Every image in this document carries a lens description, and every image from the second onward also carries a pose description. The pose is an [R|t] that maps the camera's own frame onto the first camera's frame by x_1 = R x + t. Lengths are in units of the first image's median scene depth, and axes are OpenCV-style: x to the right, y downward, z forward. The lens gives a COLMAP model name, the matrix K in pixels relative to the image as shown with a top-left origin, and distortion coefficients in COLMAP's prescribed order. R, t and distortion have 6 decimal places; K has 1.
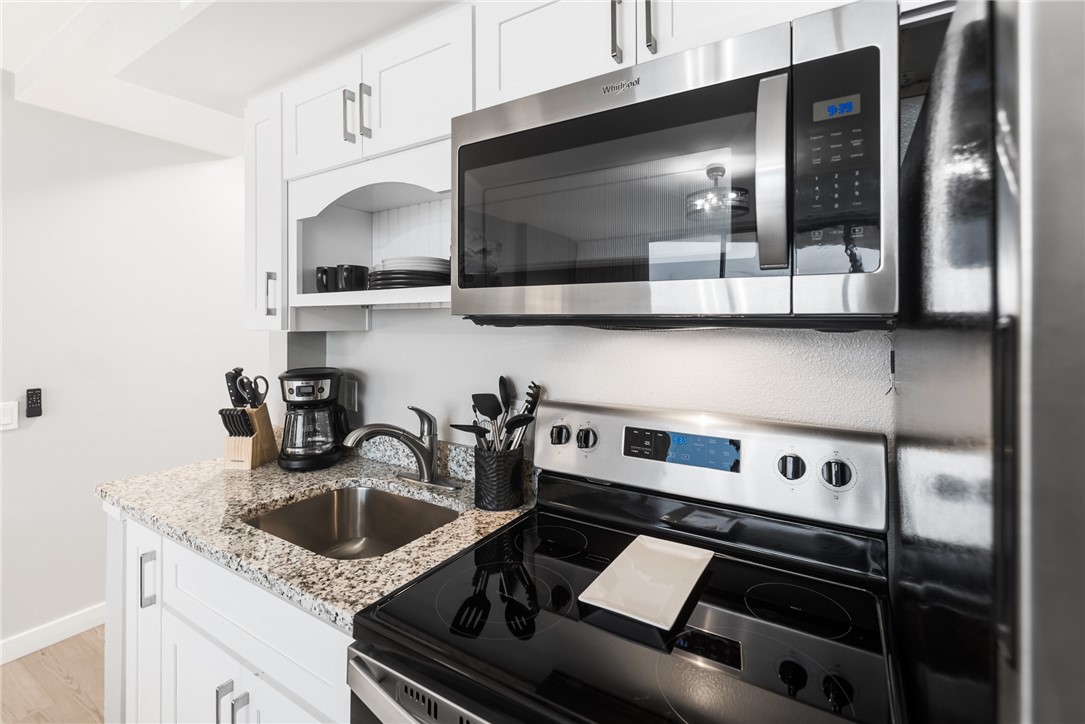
lens RADIAL K [[474.9, 0, 562.7], [0, 474.9, 322.6], [0, 0, 1]] dist [0.000353, -0.001064]
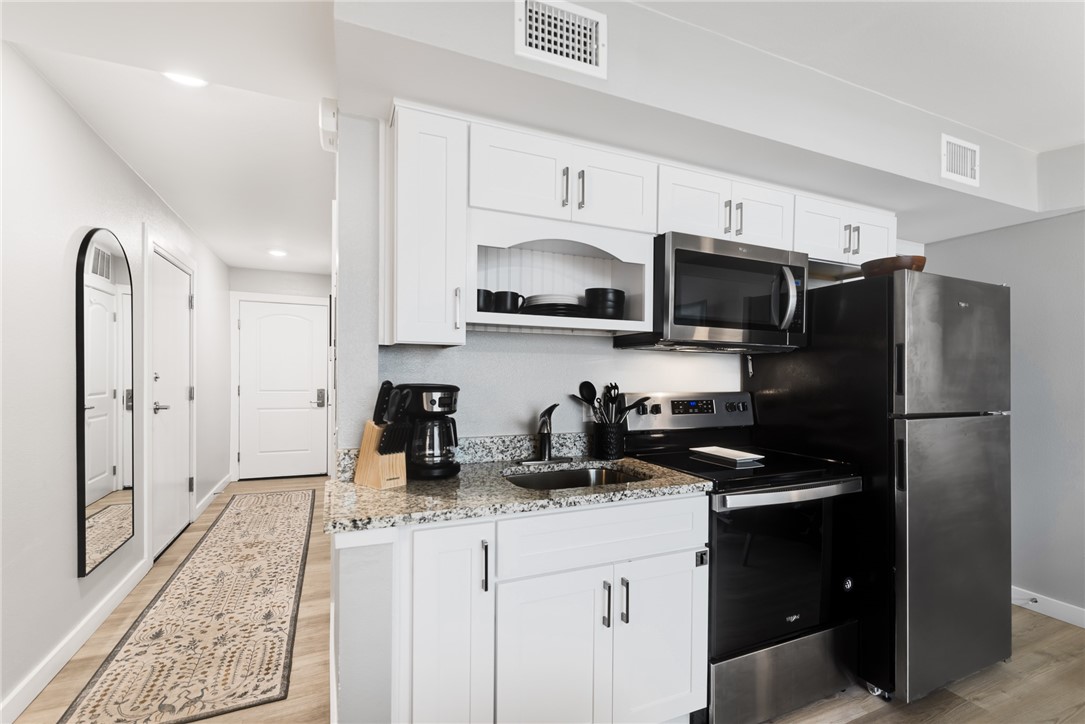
lens RADIAL K [[474.9, 0, 544.3], [0, 474.9, 370.1], [0, 0, 1]] dist [0.000353, -0.001064]
pose [[0.586624, 0.008821, 0.809811, -1.380315], [-0.008230, 0.999954, -0.004931, 0.082960], [-0.809818, -0.003772, 0.586670, 0.212721]]
